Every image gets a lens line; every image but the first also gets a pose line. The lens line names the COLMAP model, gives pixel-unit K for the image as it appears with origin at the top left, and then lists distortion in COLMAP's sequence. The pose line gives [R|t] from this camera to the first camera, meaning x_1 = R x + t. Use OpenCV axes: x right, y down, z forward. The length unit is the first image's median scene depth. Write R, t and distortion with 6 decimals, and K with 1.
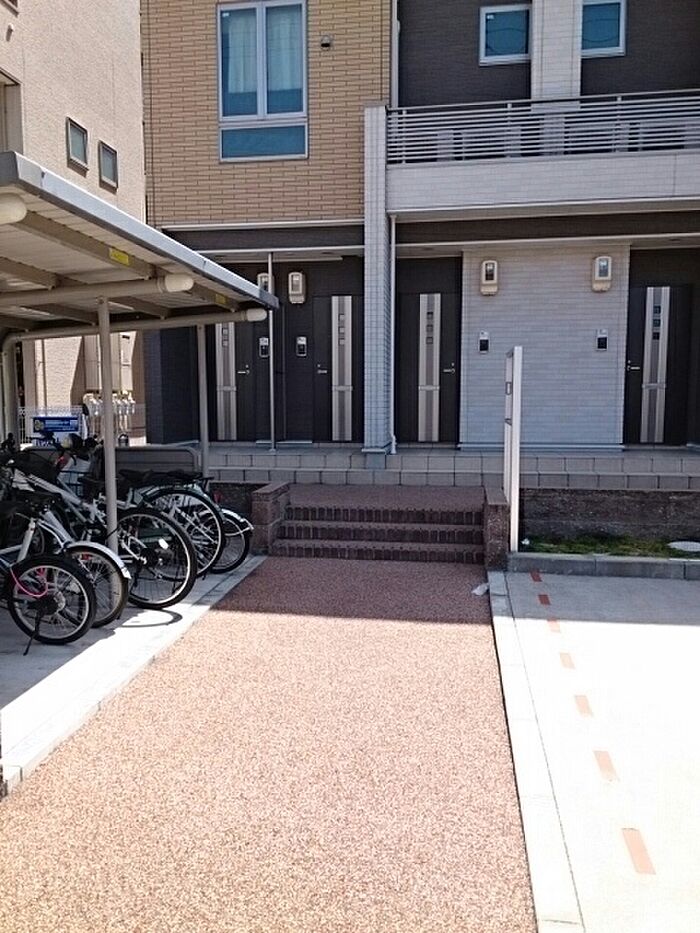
lens RADIAL K [[742.0, 0, 335.7], [0, 742.0, 465.9], [0, 0, 1]] dist [0.099467, -0.114354]
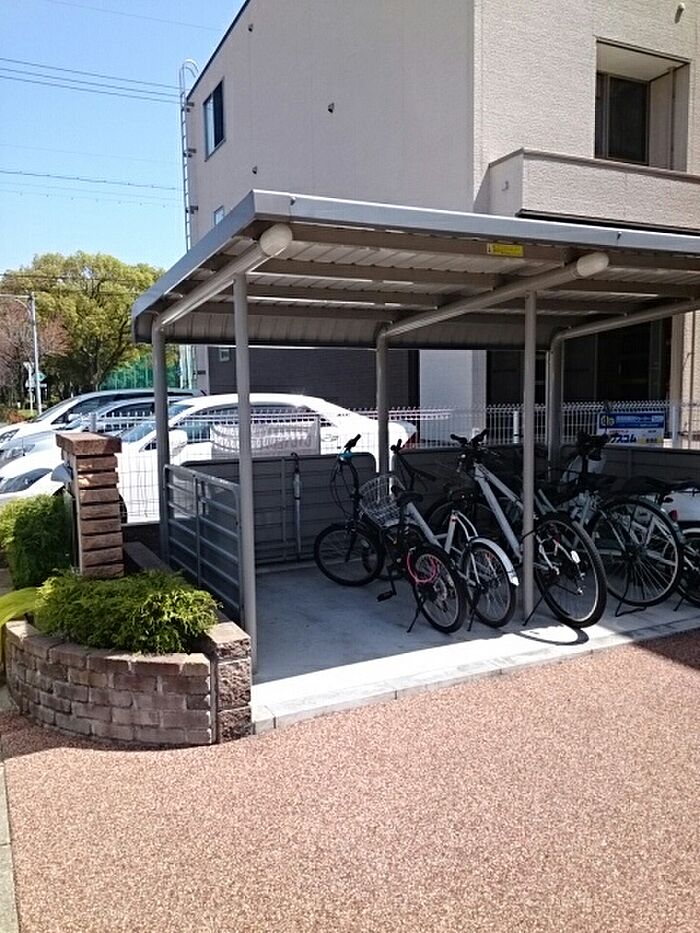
lens RADIAL K [[742.0, 0, 335.7], [0, 742.0, 465.9], [0, 0, 1]] dist [0.099467, -0.114354]
pose [[0.582213, 0.070985, -0.809932, 0.325980], [-0.062012, 0.997157, 0.042817, -0.025849], [0.810668, 0.025297, 0.584959, 0.230599]]
